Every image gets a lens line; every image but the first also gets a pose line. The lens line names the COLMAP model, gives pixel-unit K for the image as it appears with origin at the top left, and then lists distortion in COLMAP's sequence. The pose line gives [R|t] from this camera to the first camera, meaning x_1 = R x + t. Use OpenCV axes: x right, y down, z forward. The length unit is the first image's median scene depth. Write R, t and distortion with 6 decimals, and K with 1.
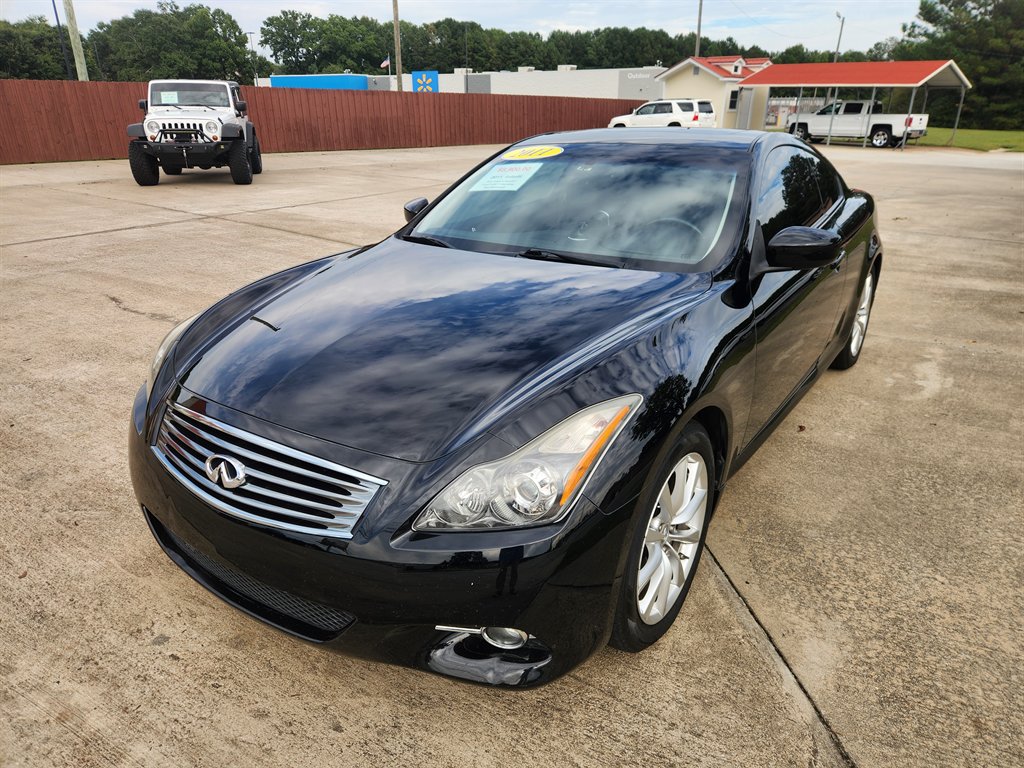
lens RADIAL K [[689.2, 0, 512.0], [0, 689.2, 384.0], [0, 0, 1]] dist [0.047584, -0.044705]
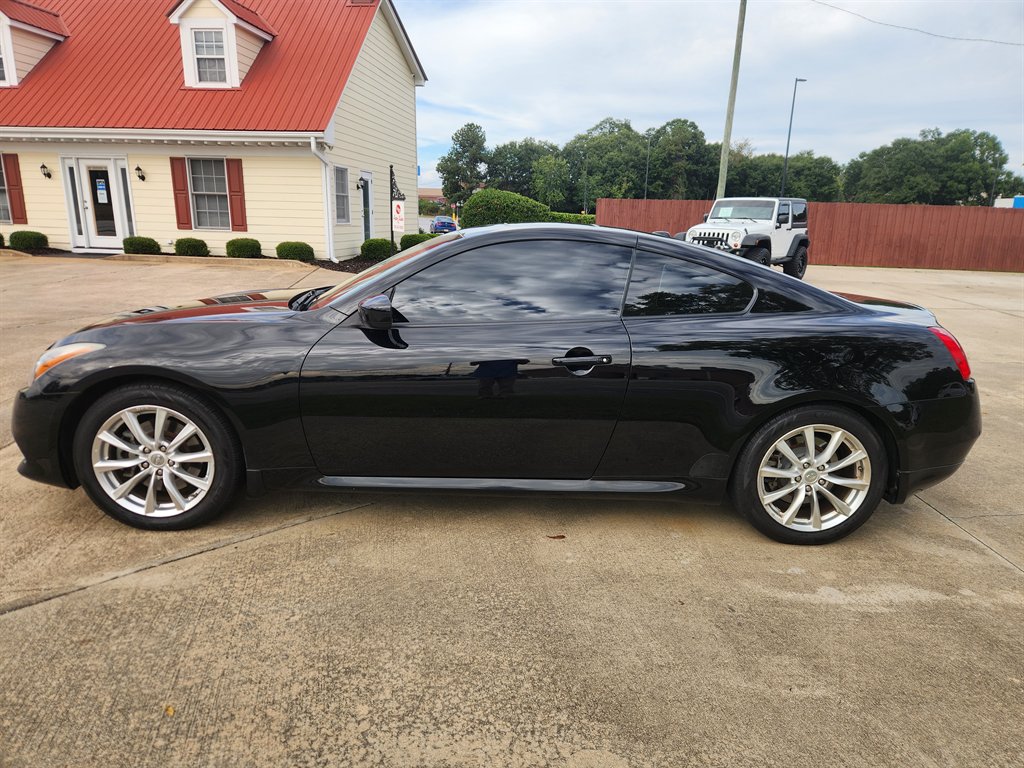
lens RADIAL K [[667.5, 0, 514.5], [0, 667.5, 395.3], [0, 0, 1]] dist [0.053180, -0.038843]
pose [[0.592266, 0.224241, -0.773910, 0.483245], [-0.324769, 0.945452, 0.025403, -0.055315], [0.737391, 0.236296, 0.632786, 0.164804]]
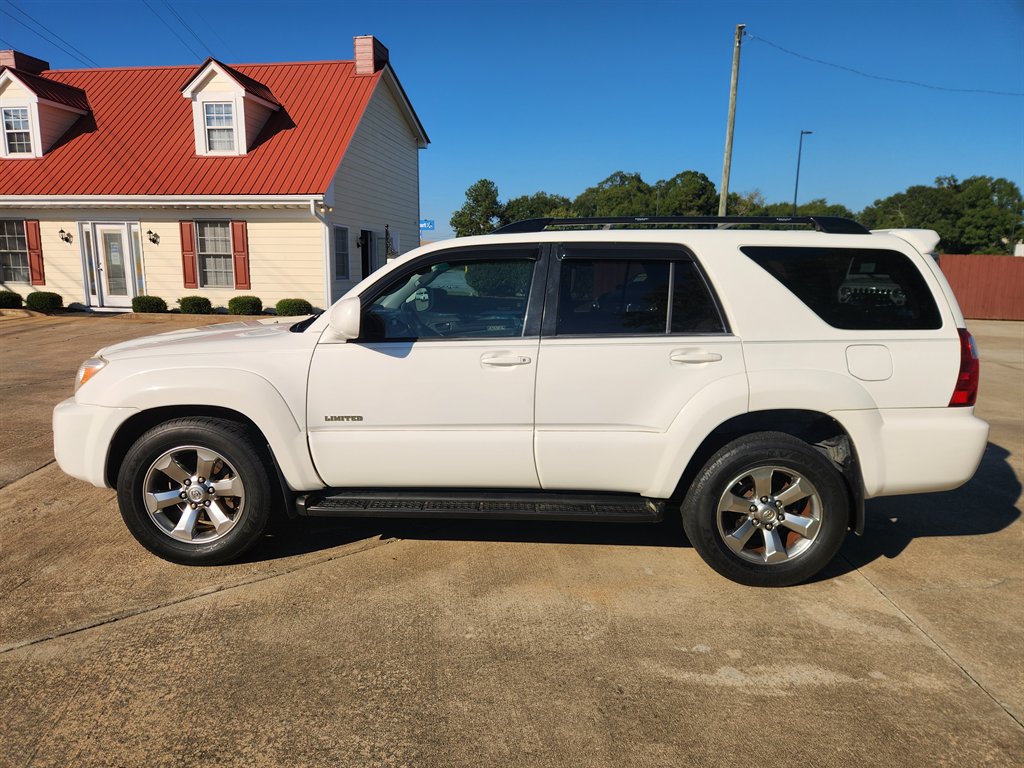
lens RADIAL K [[670.8, 0, 497.1], [0, 670.8, 395.1], [0, 0, 1]] dist [0.047814, -0.037752]
pose [[0.556150, 0.164504, -0.814639, 0.522661], [-0.322130, 0.946256, -0.028834, -0.088950], [0.766113, 0.278456, 0.579252, 0.208326]]
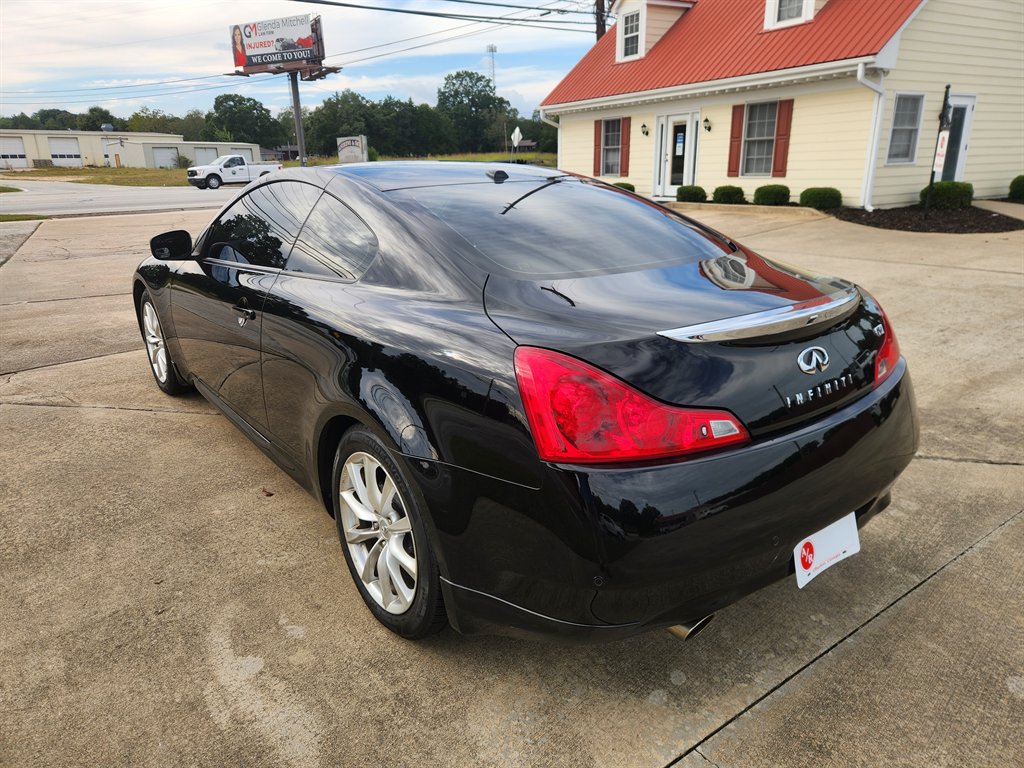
lens RADIAL K [[681.1, 0, 513.5], [0, 681.1, 379.7], [0, 0, 1]] dist [0.051831, -0.042846]
pose [[-0.291996, 0.299407, -0.908346, 0.508763], [-0.337965, 0.856164, 0.390849, -0.241189], [0.894716, 0.421116, -0.148807, 0.636220]]
